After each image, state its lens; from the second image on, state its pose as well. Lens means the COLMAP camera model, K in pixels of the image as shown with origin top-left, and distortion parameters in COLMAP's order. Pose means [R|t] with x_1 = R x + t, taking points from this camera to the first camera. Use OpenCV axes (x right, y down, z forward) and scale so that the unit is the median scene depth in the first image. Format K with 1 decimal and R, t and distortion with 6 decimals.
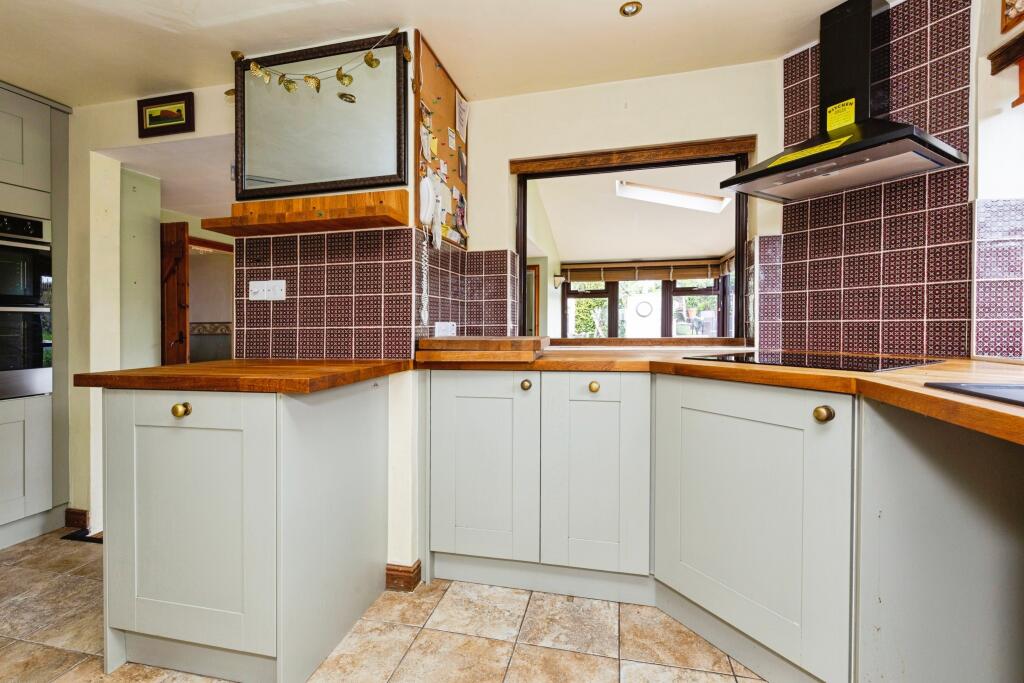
lens RADIAL K [[440.9, 0, 515.6], [0, 440.9, 324.3], [0, 0, 1]] dist [-0.000912, -0.000788]
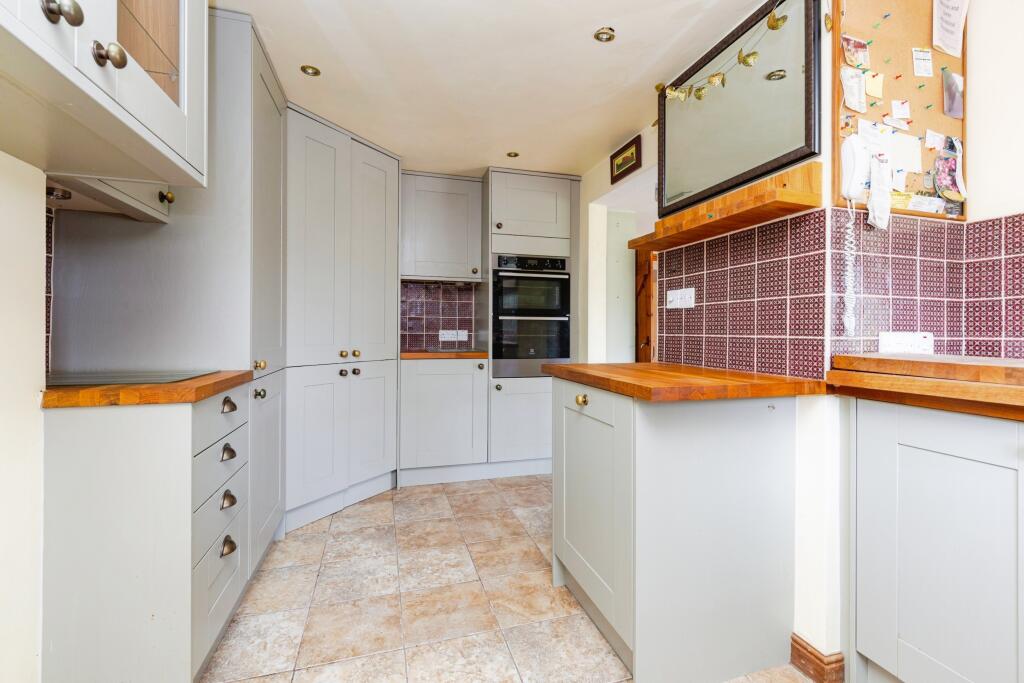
lens RADIAL K [[440.9, 0, 518.7], [0, 440.9, 321.8], [0, 0, 1]] dist [-0.000912, -0.000788]
pose [[0.502841, -0.001773, -0.864377, 0.145946], [-0.015942, 0.999809, -0.011325, -0.004588], [0.864232, 0.019475, 0.502717, 0.150234]]
